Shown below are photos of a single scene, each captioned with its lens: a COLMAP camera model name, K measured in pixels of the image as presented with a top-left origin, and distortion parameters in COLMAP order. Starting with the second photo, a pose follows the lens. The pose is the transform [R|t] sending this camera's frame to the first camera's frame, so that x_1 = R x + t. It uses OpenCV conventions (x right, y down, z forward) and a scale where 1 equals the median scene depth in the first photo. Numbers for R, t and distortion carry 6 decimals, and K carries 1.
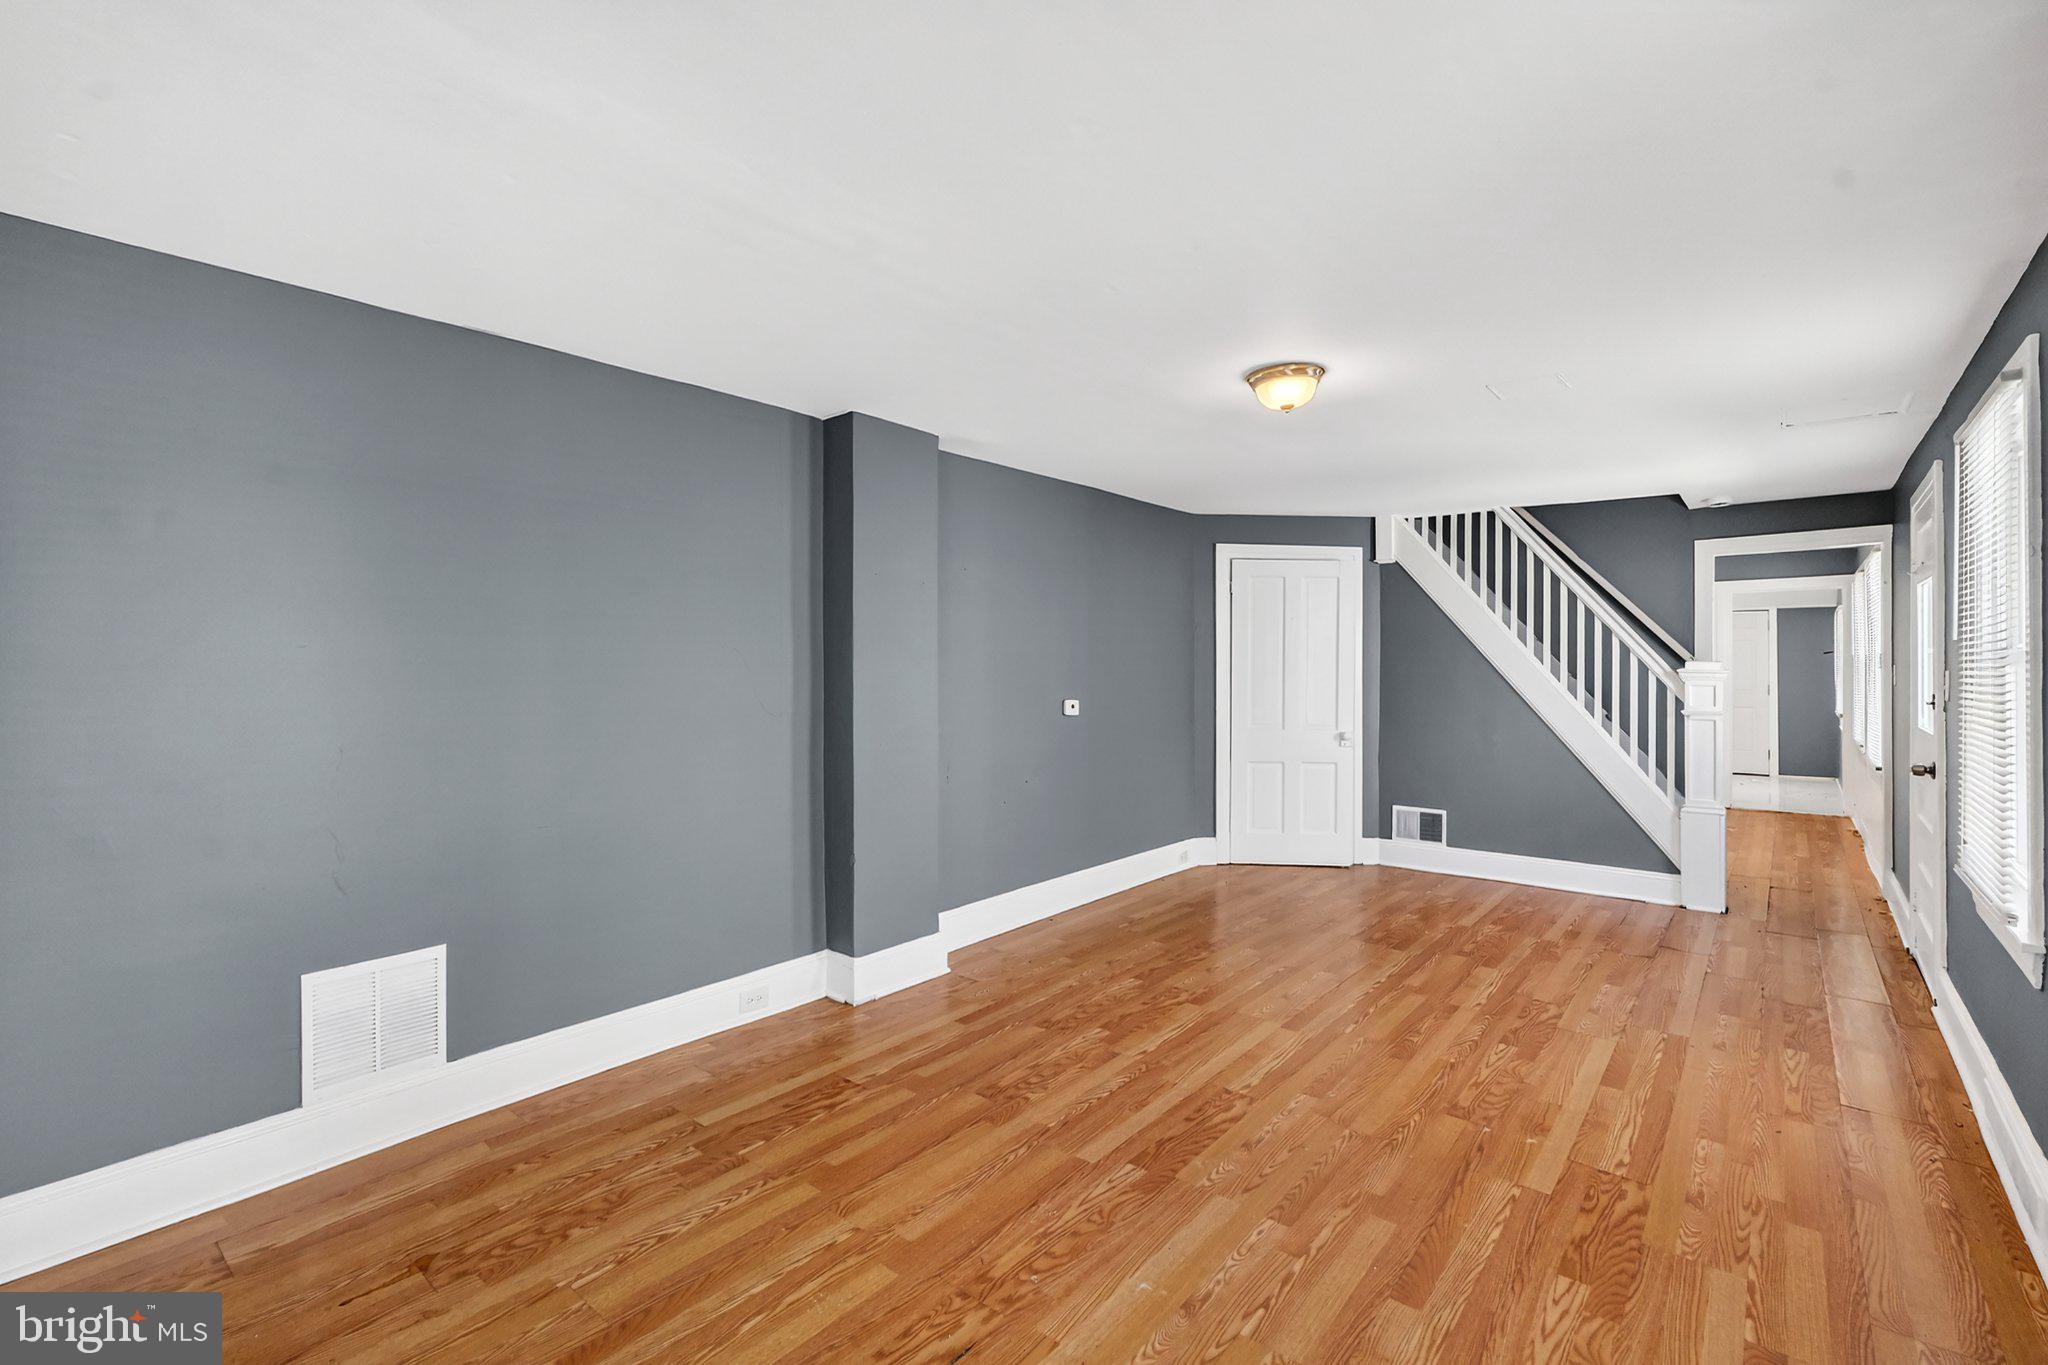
lens RADIAL K [[866.1, 0, 1022.2], [0, 866.1, 664.2], [0, 0, 1]] dist [0.000485, 0.000688]
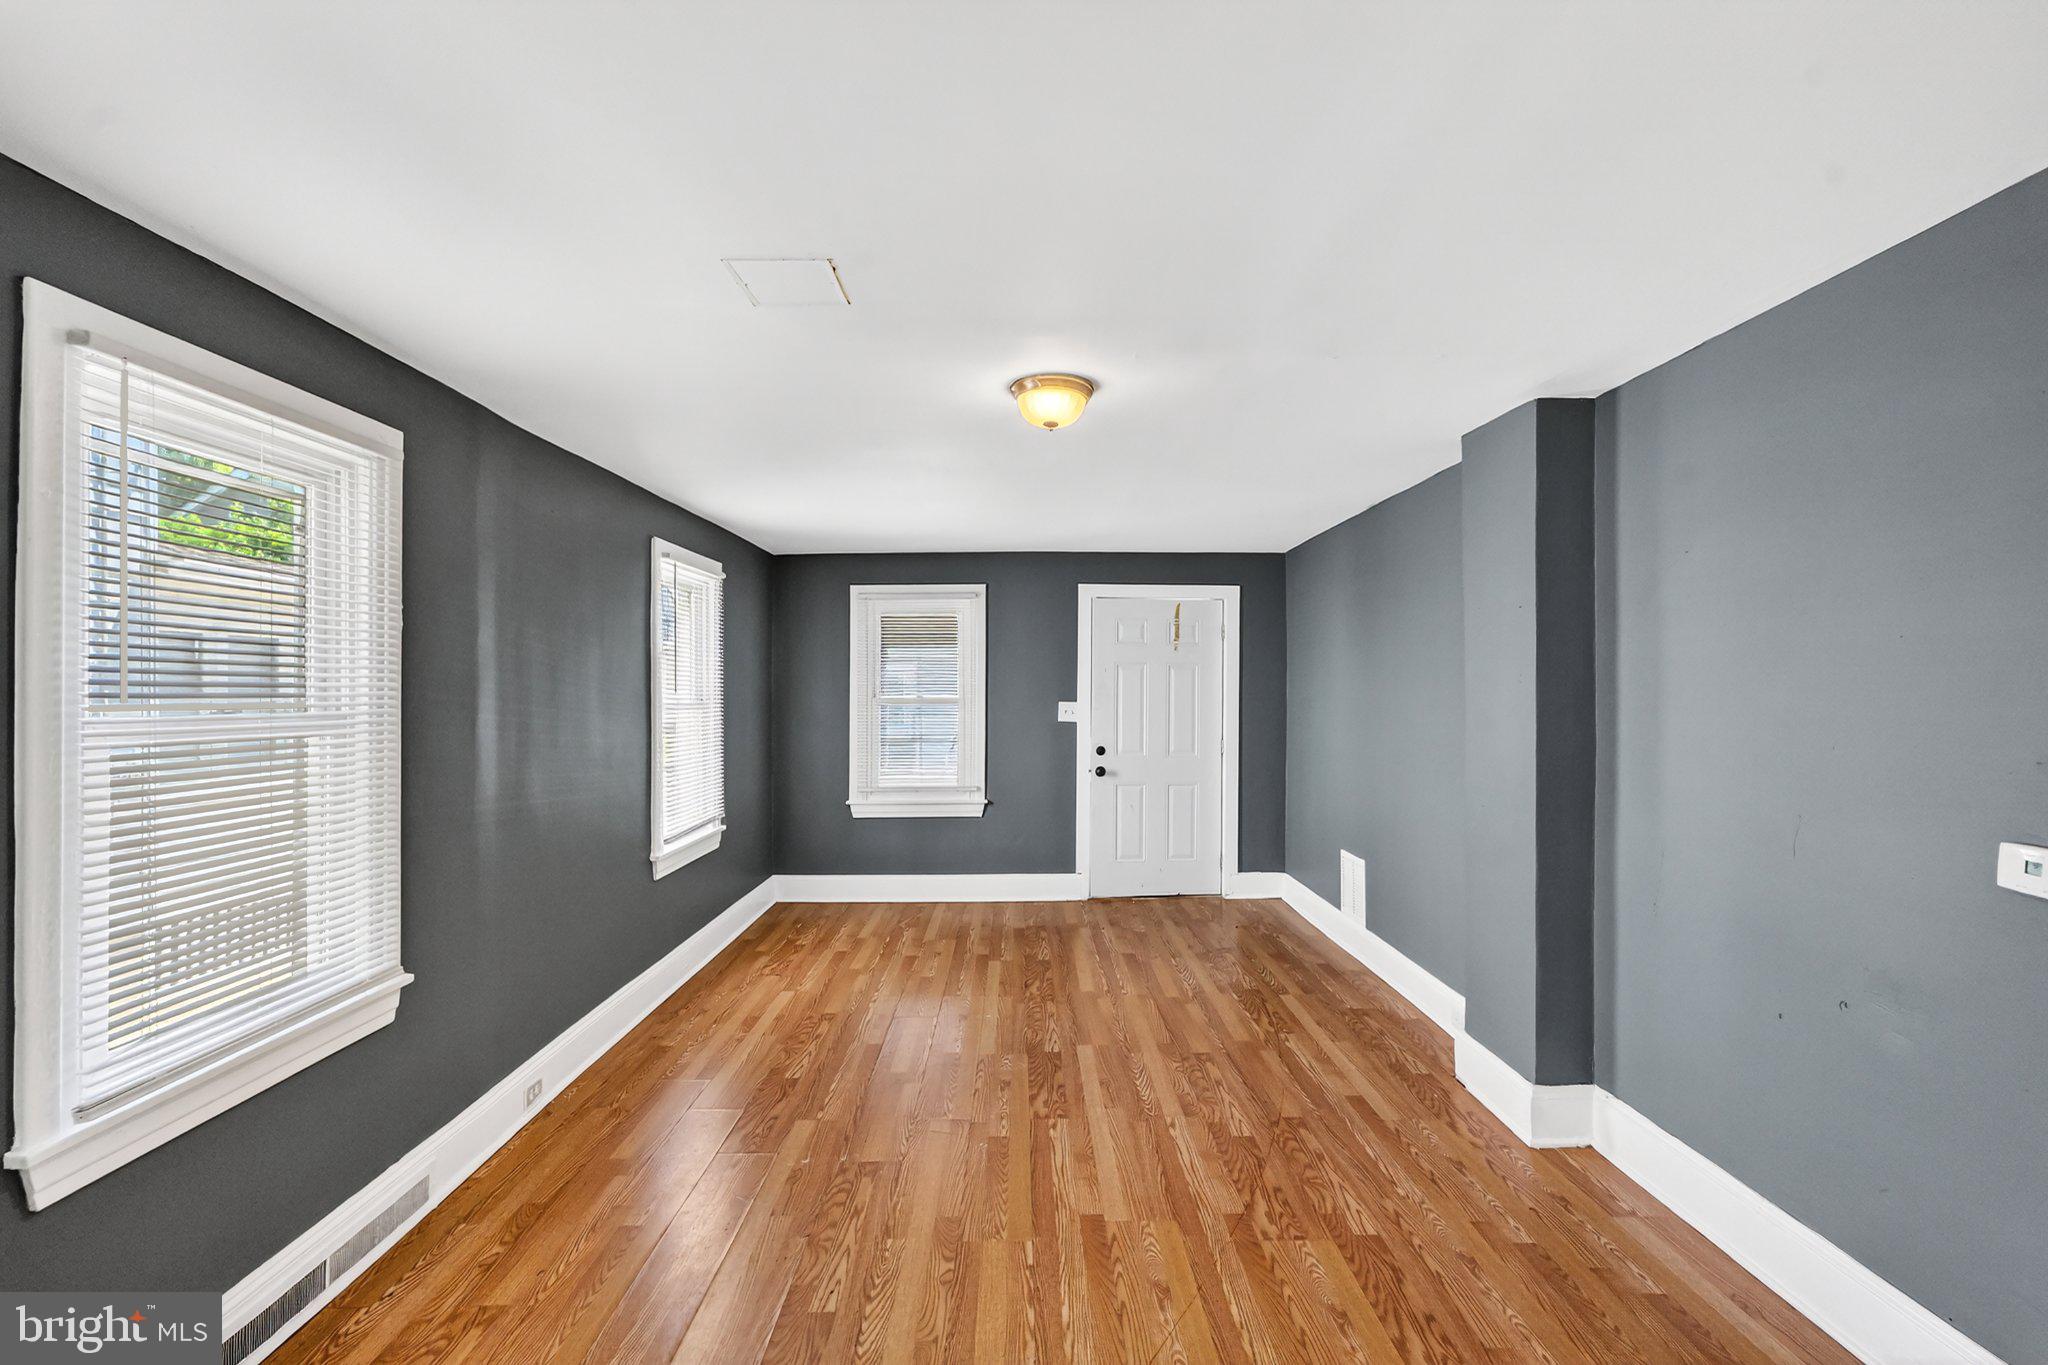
lens RADIAL K [[922.6, 0, 1027.1], [0, 922.6, 685.4], [0, 0, 1]] dist [0.002530, 0.001381]
pose [[-0.751503, 0.001951, -0.659727, 1.011713], [0.004900, 0.999985, -0.002625, -0.029238], [0.659712, -0.005205, -0.751501, 1.821814]]
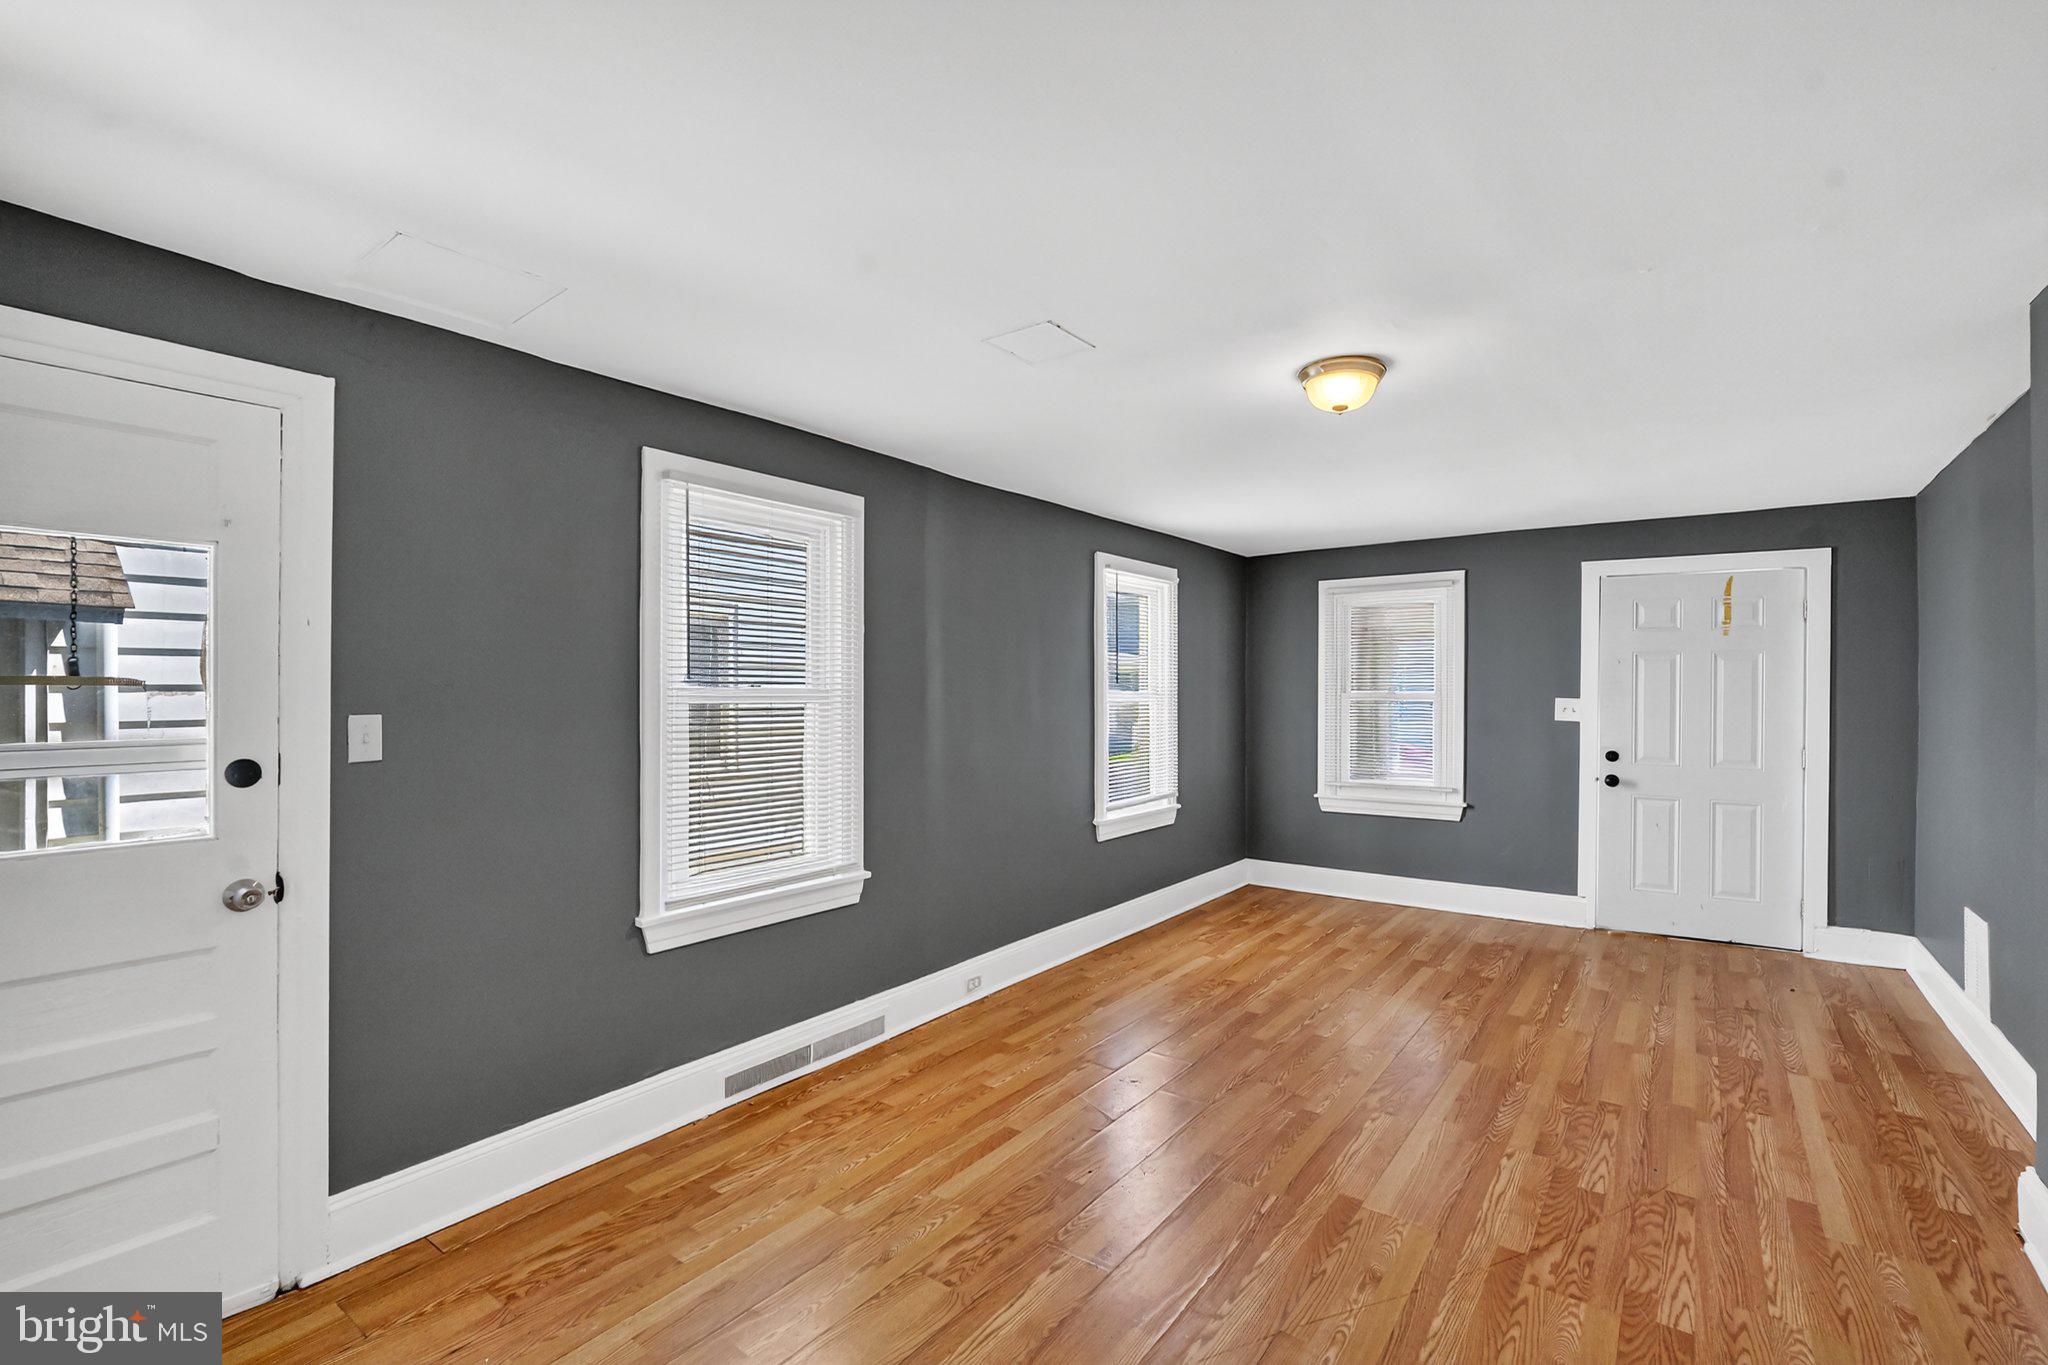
lens RADIAL K [[926.6, 0, 1030.5], [0, 926.6, 687.8], [0, 0, 1]] dist [0.001293, 0.005173]
pose [[-0.996778, -0.001548, -0.080196, 0.751560], [-0.001167, 0.999988, -0.004795, -0.006376], [0.080203, -0.004686, -0.996768, 2.065940]]
